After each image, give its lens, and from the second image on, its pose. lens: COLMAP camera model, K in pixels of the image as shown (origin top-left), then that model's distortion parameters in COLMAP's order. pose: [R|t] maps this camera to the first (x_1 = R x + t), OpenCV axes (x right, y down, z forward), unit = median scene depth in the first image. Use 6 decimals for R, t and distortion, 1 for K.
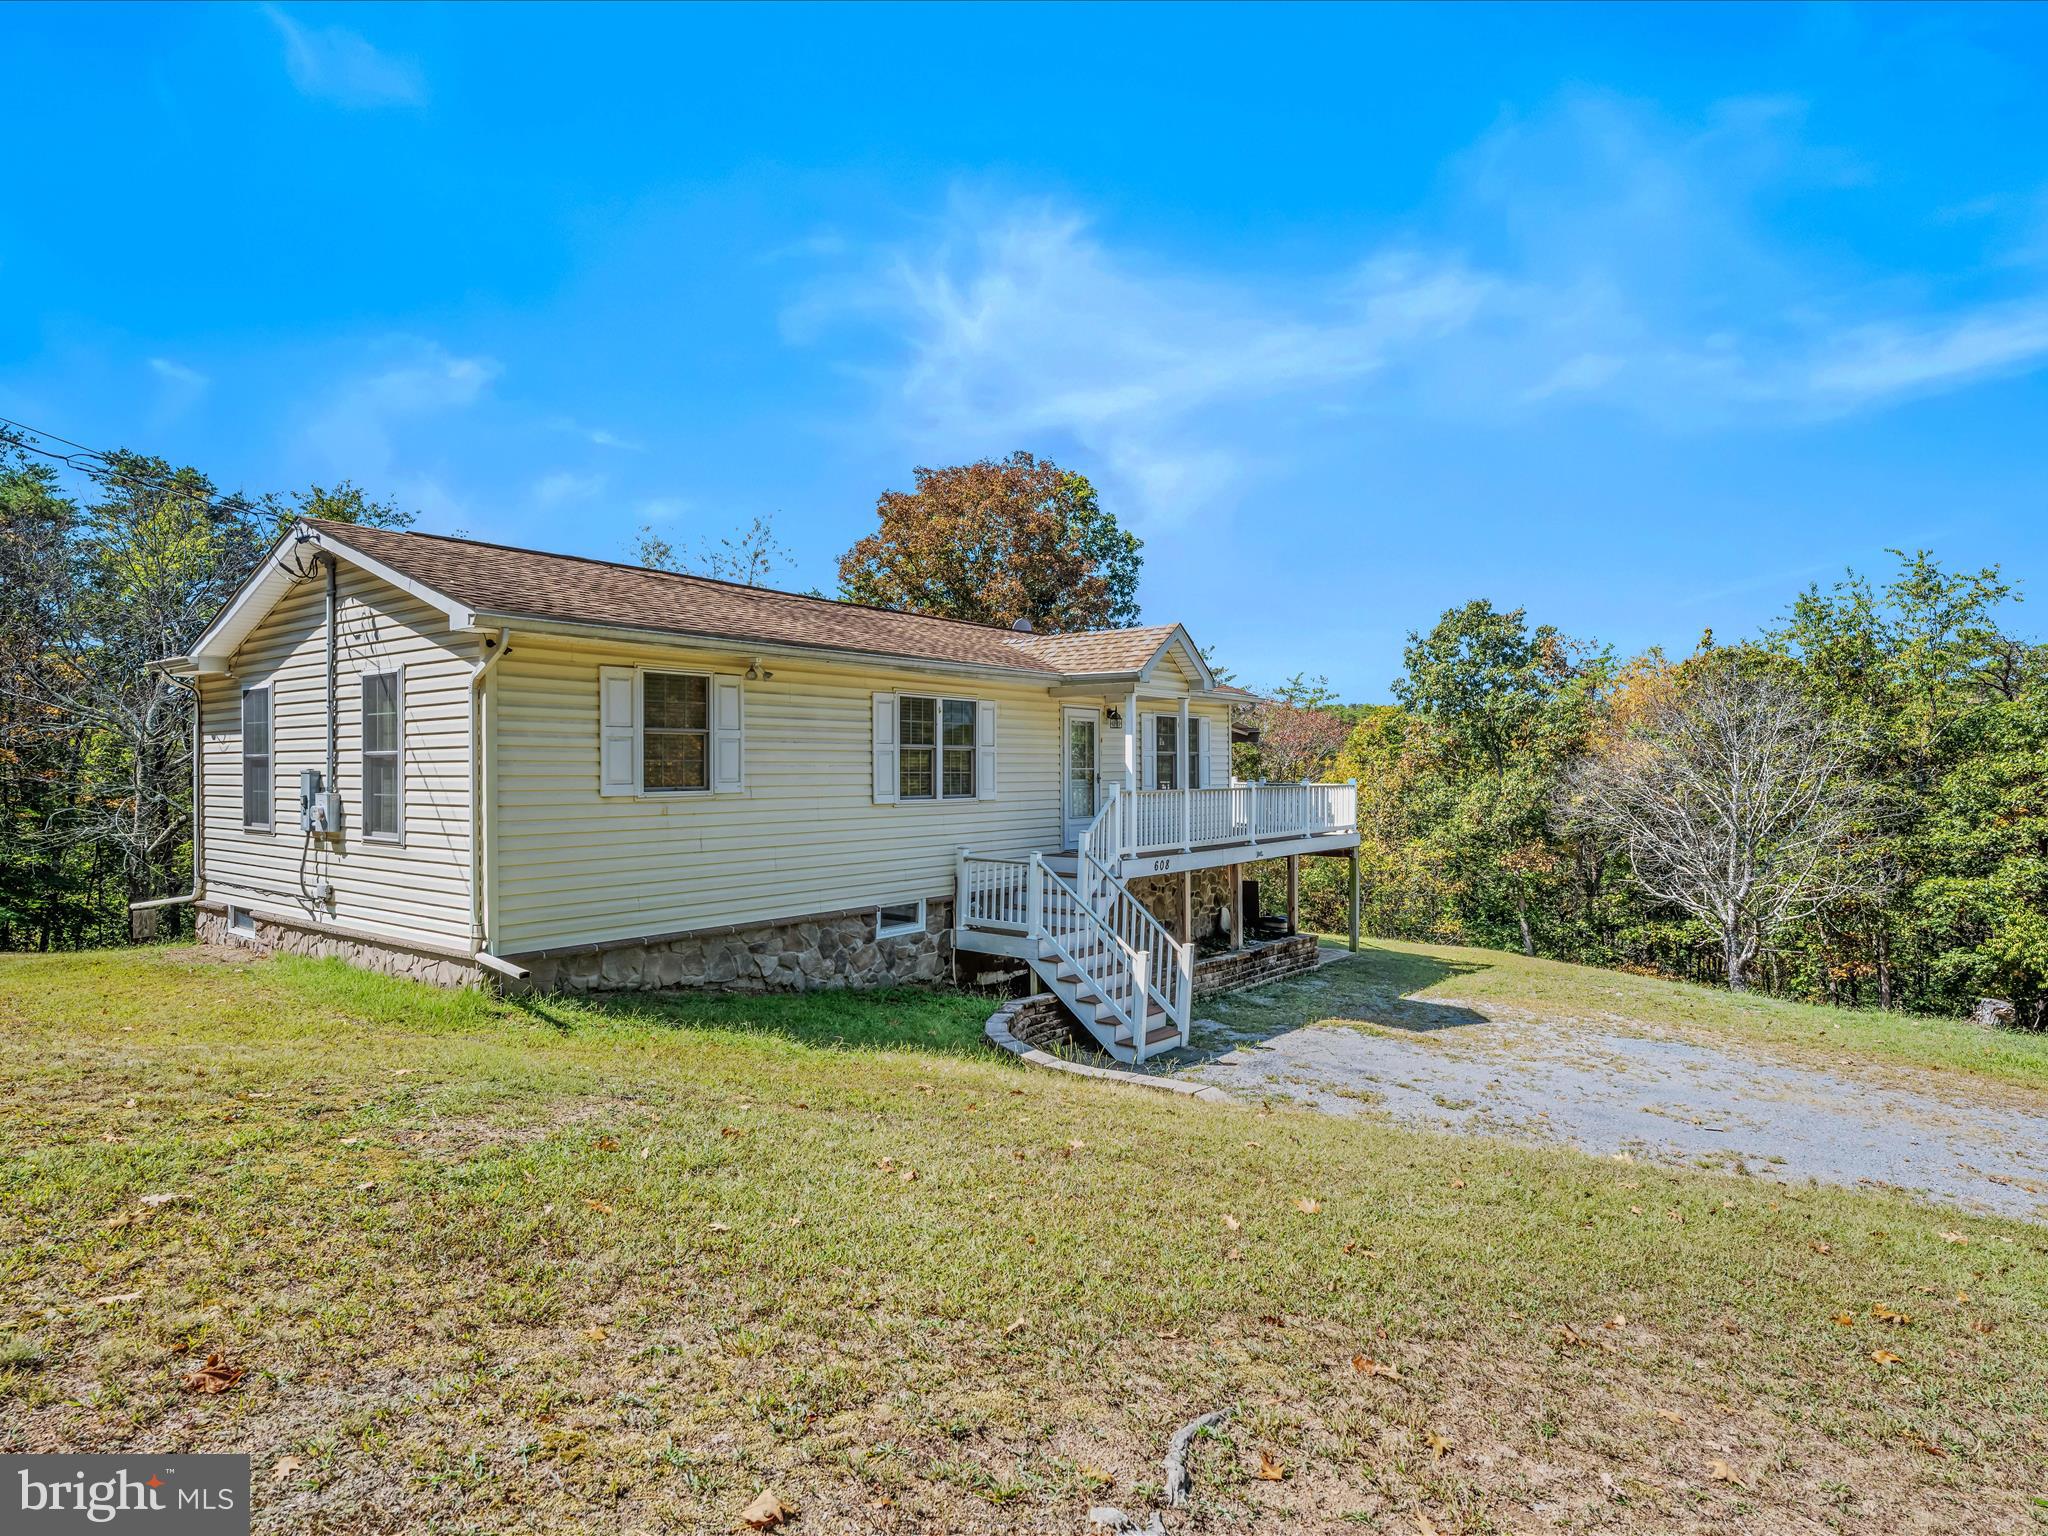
lens RADIAL K [[1068.1, 0, 1028.2], [0, 1068.1, 769.6], [0, 0, 1]] dist [-0.003266, 0.000781]
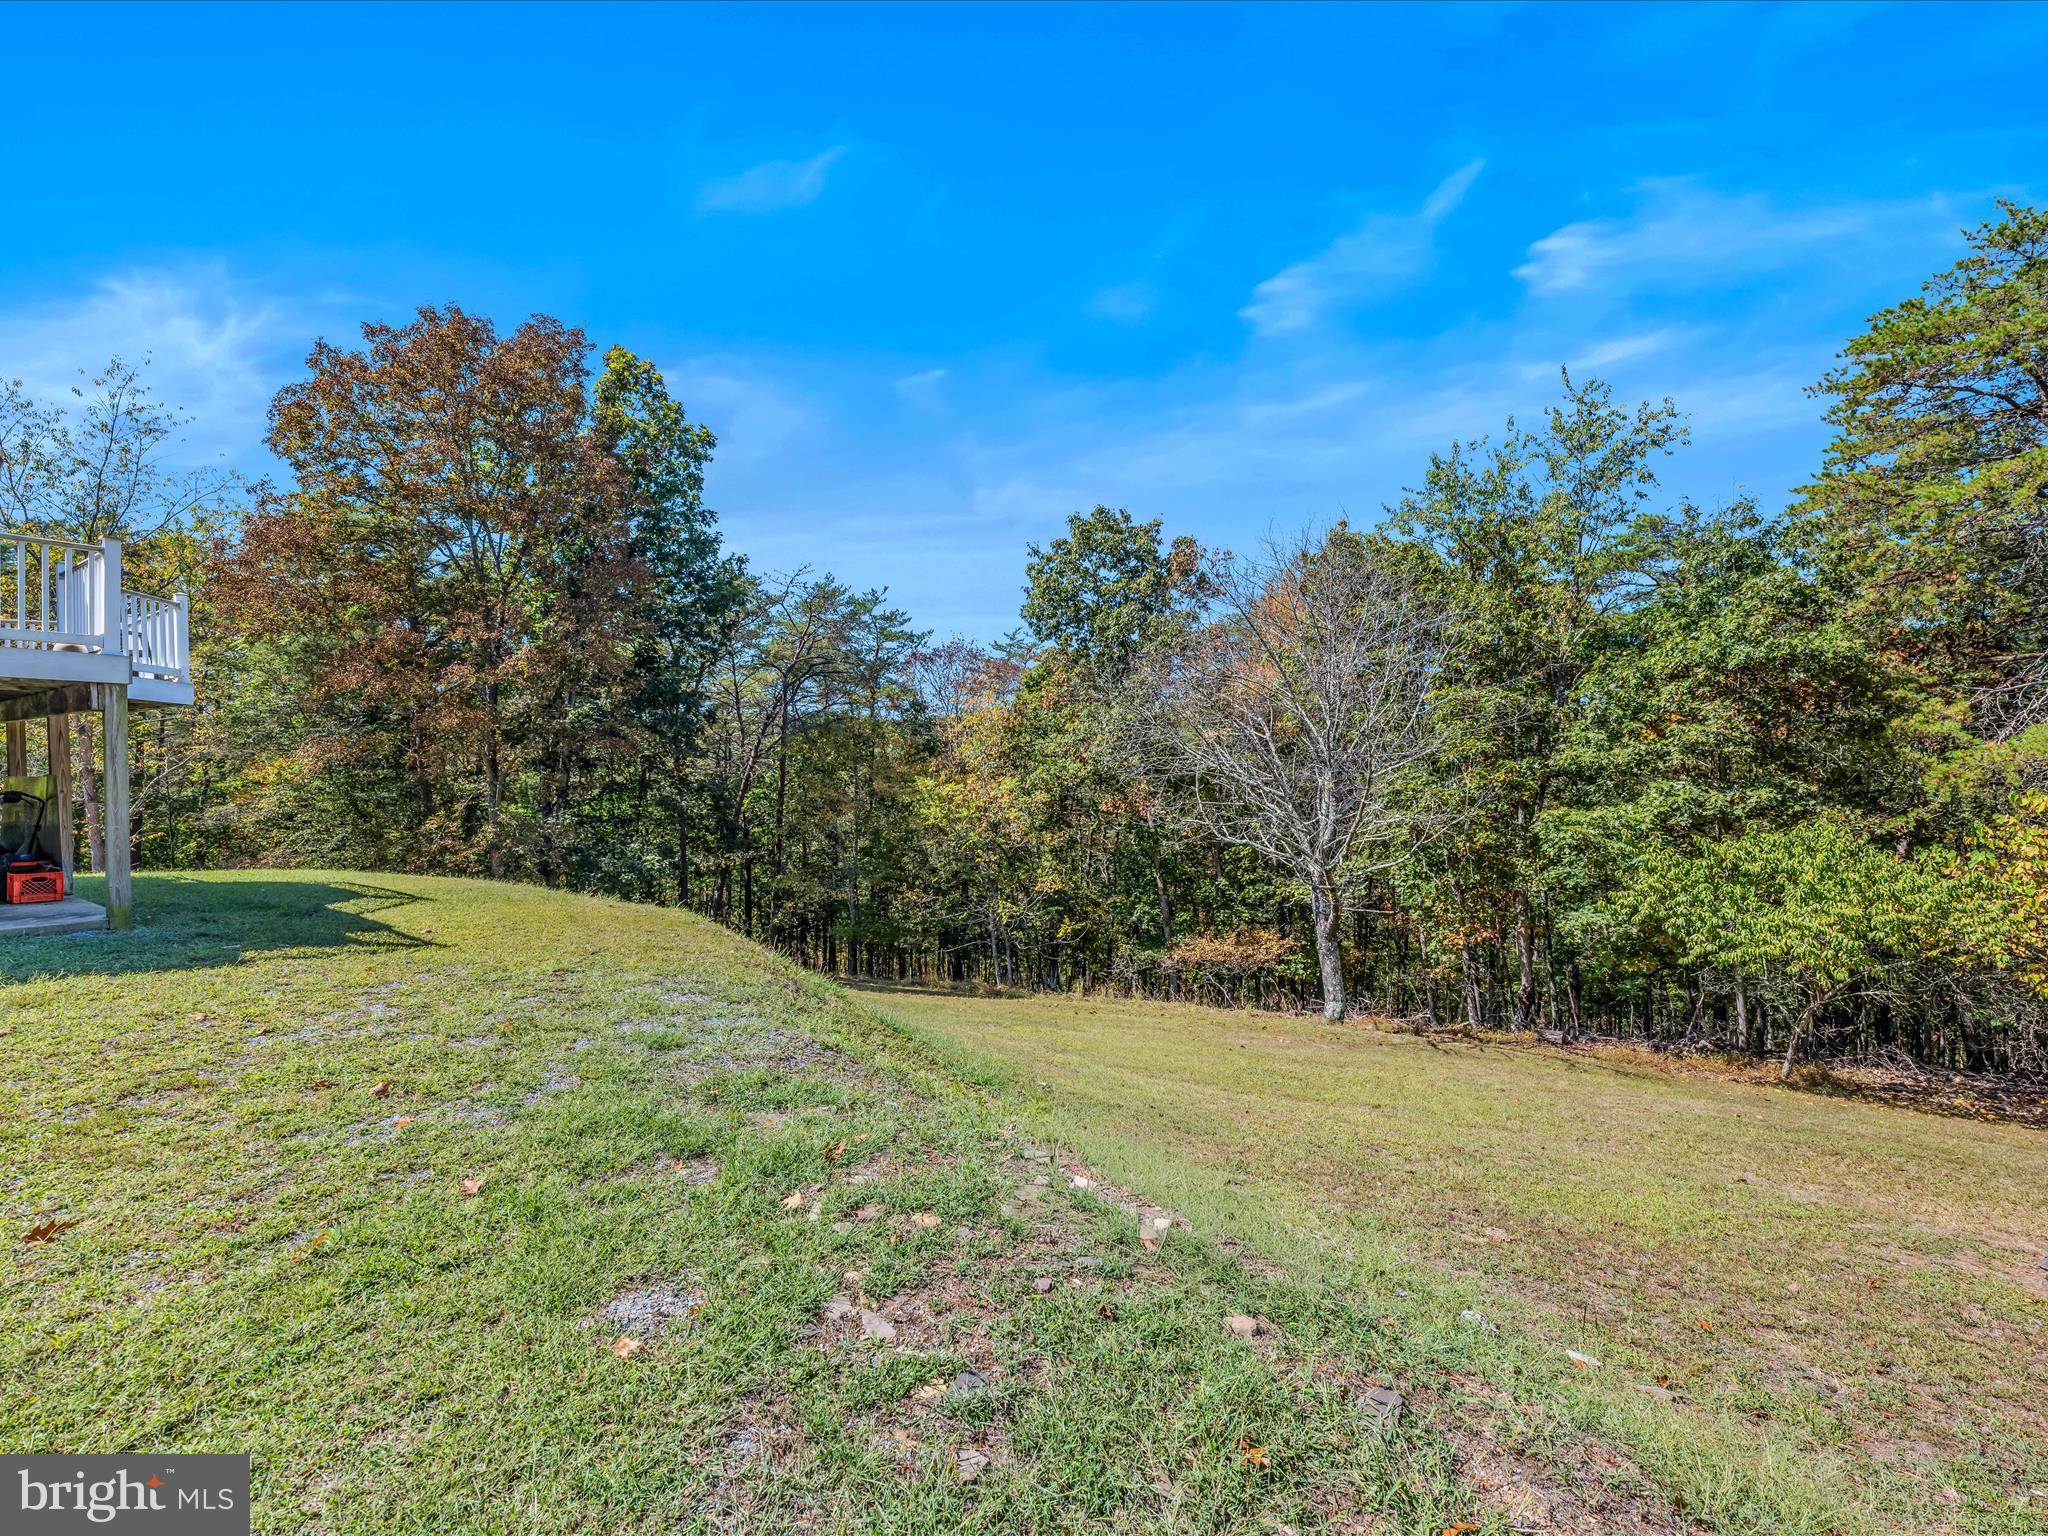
lens RADIAL K [[901.6, 0, 1015.8], [0, 901.6, 764.4], [0, 0, 1]] dist [-0.001935, -0.000374]
pose [[0.997822, -0.004118, 0.065837, 0.961968], [0.003921, 0.999987, 0.003127, 0.148183], [-0.065849, -0.002862, 0.997825, 0.896927]]
